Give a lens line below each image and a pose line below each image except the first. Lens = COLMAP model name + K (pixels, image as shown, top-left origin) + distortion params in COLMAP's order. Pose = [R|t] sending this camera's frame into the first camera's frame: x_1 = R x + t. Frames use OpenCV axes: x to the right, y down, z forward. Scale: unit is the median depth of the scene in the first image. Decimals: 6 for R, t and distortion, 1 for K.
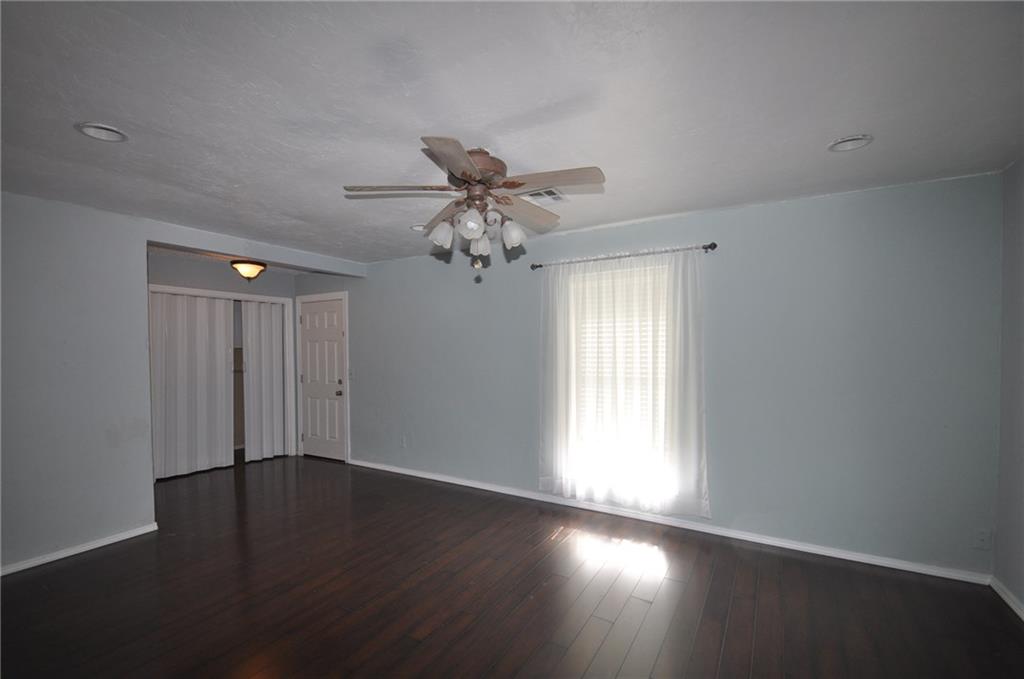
lens RADIAL K [[449.2, 0, 503.2], [0, 449.2, 358.1], [0, 0, 1]] dist [0.000982, -0.010698]
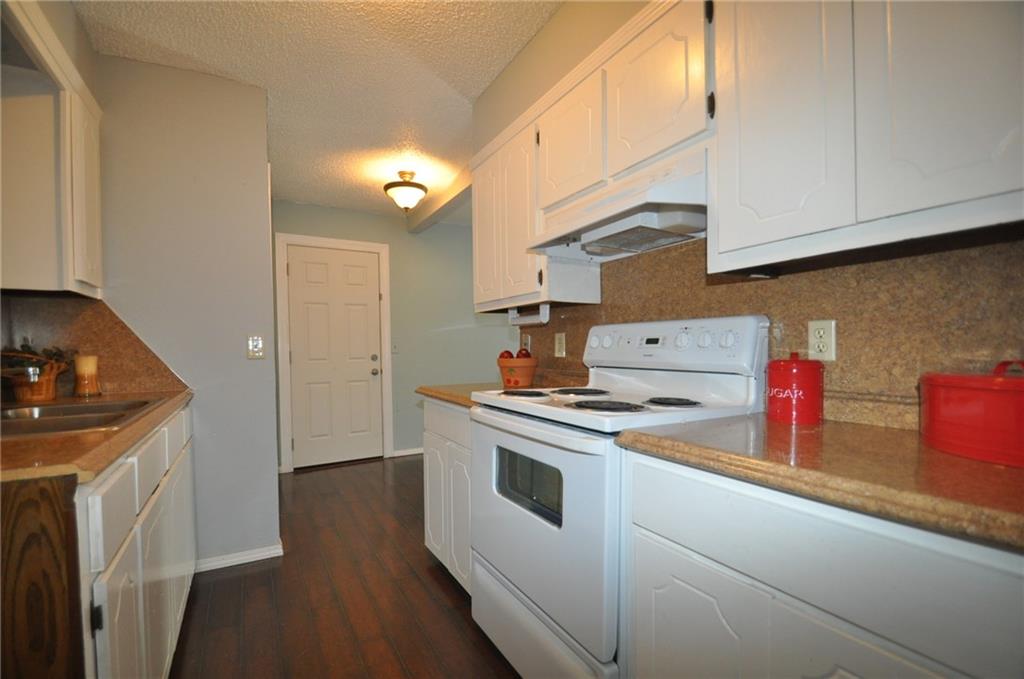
lens RADIAL K [[449.2, 0, 503.2], [0, 449.2, 358.1], [0, 0, 1]] dist [0.000982, -0.010698]
pose [[0.492479, -0.015903, 0.870179, -0.941914], [0.028957, 0.999579, 0.001880, 0.059456], [-0.869843, 0.024272, 0.492732, 0.416824]]
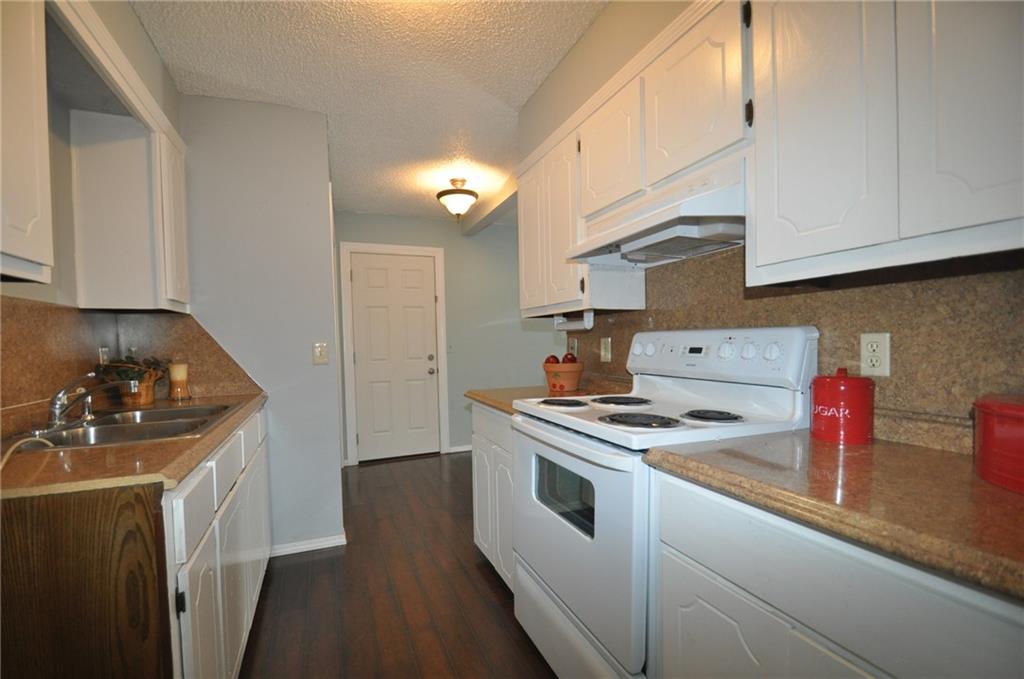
lens RADIAL K [[449.2, 0, 503.2], [0, 449.2, 358.1], [0, 0, 1]] dist [0.000982, -0.010698]
pose [[0.604365, -0.031116, 0.796100, -0.941867], [0.034238, 0.999328, 0.013067, 0.048045], [-0.795971, 0.019360, 0.605024, 0.399547]]
